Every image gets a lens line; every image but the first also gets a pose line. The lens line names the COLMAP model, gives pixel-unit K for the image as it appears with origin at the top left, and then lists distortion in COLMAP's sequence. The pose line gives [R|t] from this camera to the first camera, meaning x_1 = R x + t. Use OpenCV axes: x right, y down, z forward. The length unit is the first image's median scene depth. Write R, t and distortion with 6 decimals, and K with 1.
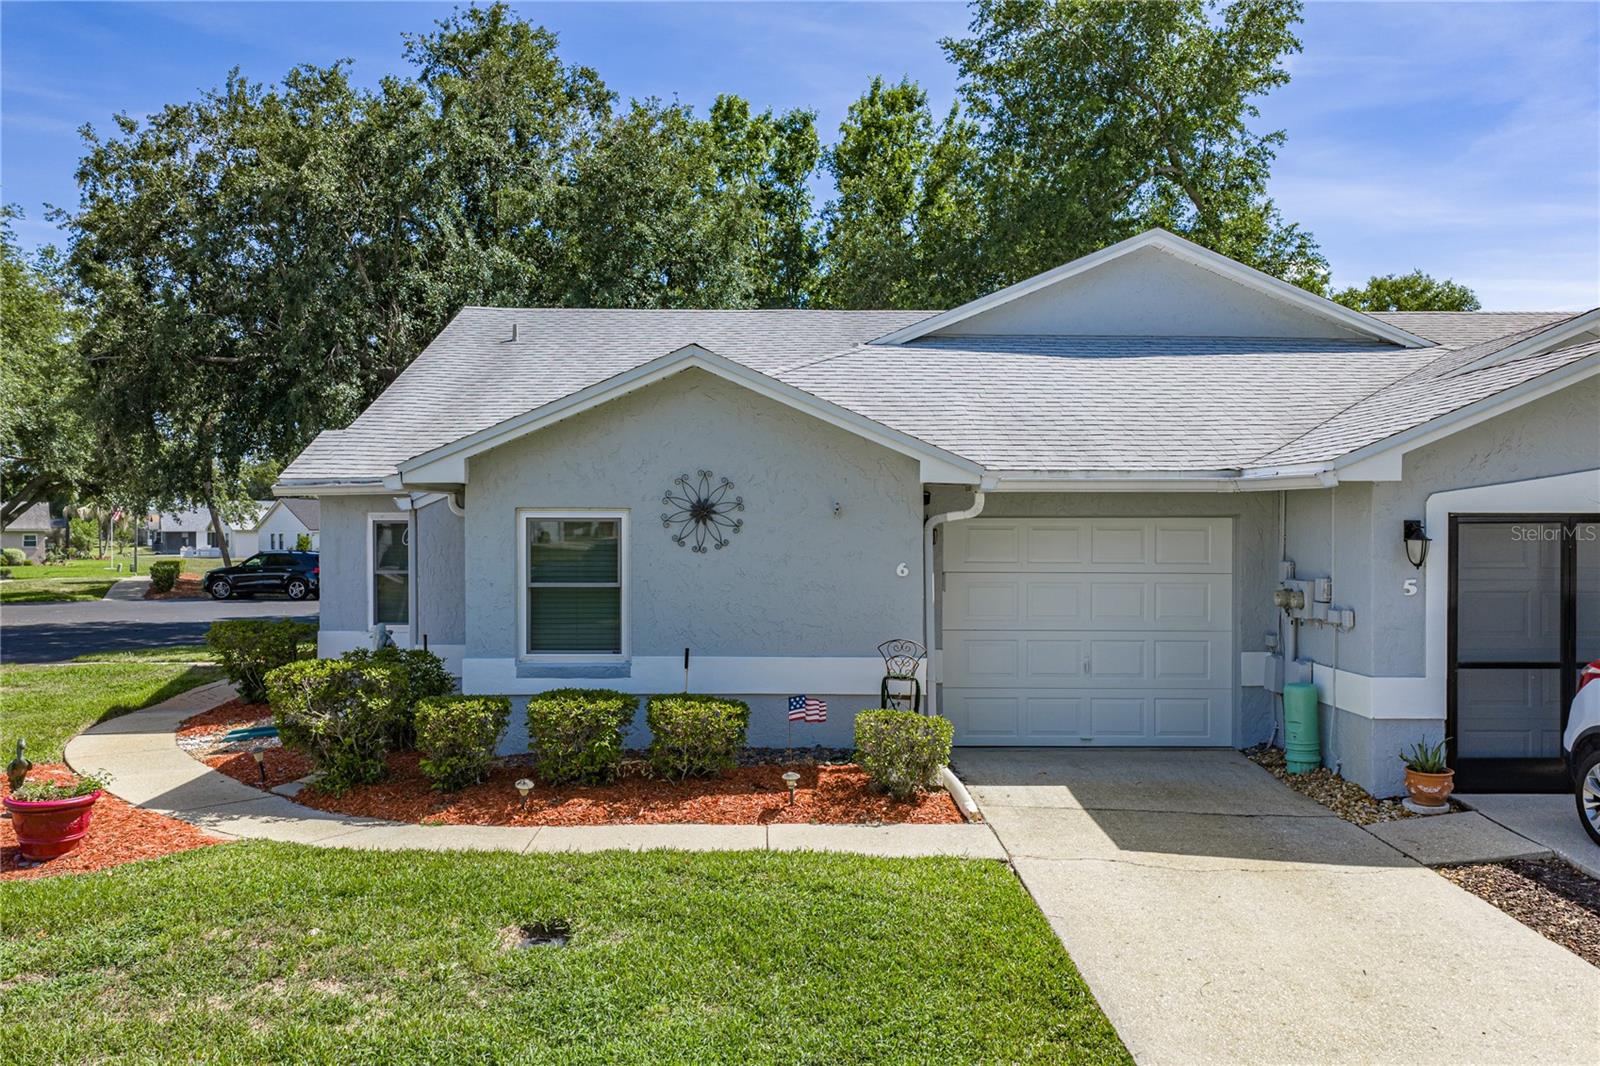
lens RADIAL K [[1330.6, 0, 769.7], [0, 1330.6, 543.2], [0, 0, 1]] dist [0.037849, -0.013826]
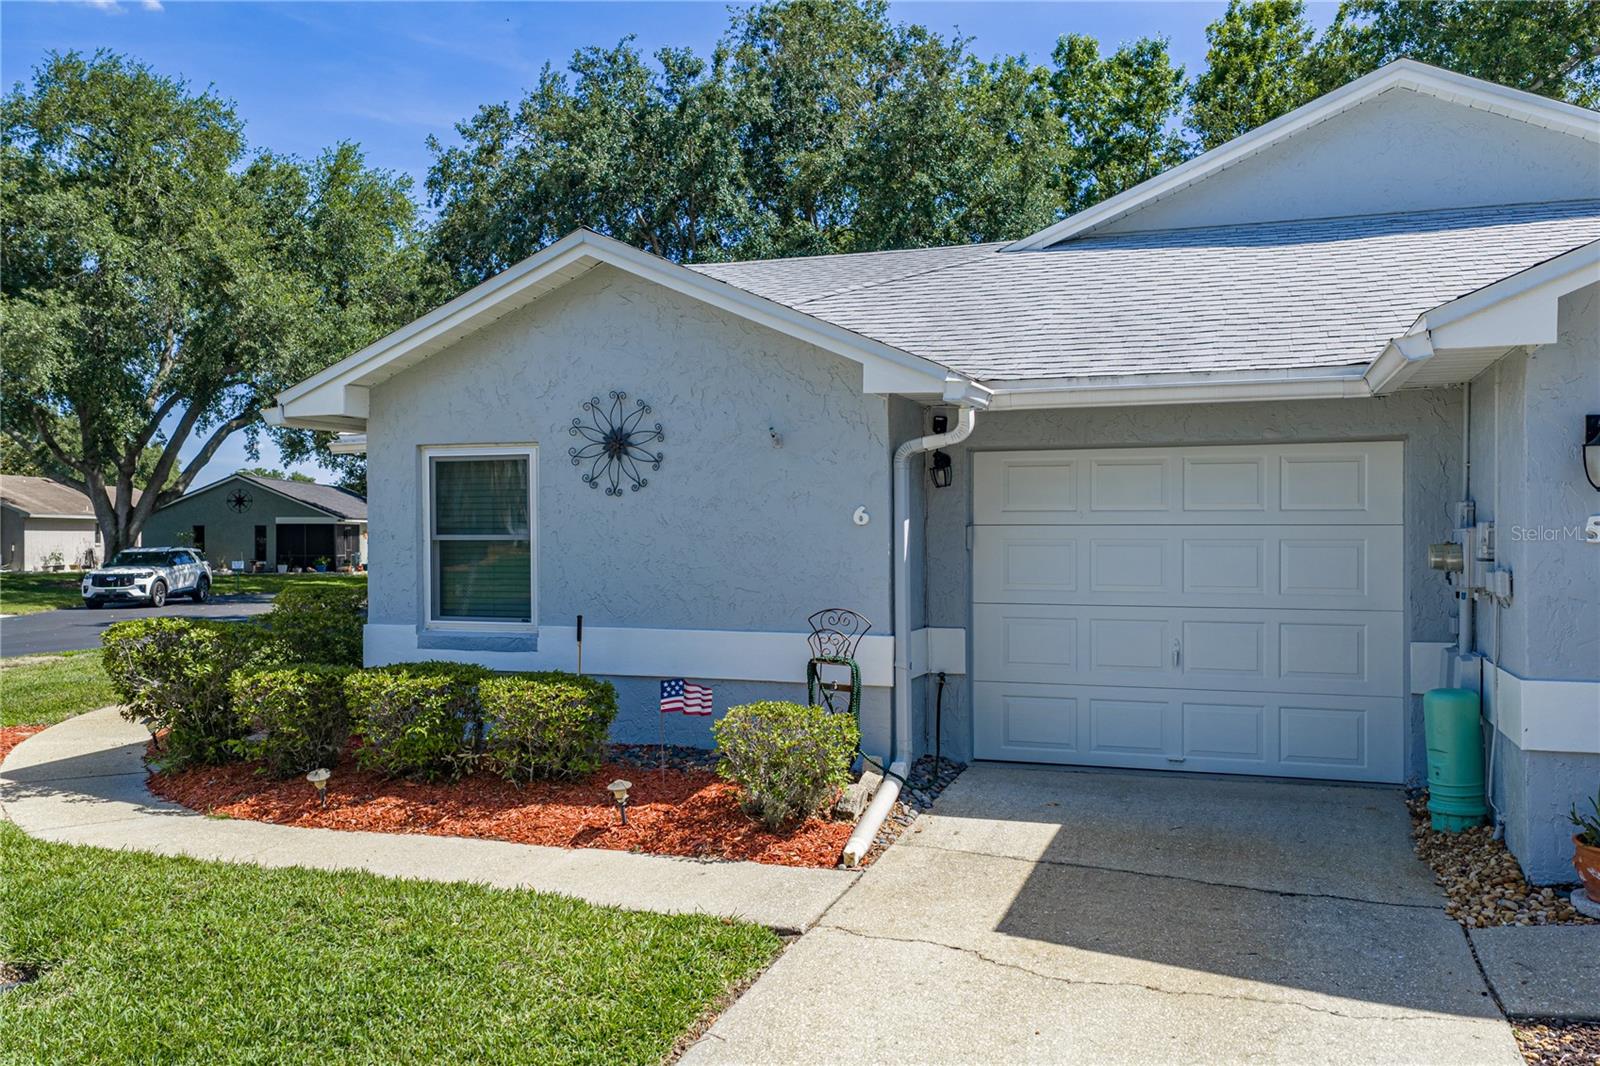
lens RADIAL K [[1330.6, 0, 757.5], [0, 1330.6, 540.8], [0, 0, 1]] dist [0.037849, -0.013826]
pose [[0.941462, 0.000187, -0.337120, 0.293688], [-0.000618, 0.999999, -0.001170, 0.034555], [0.337120, 0.001310, 0.941461, 0.285428]]
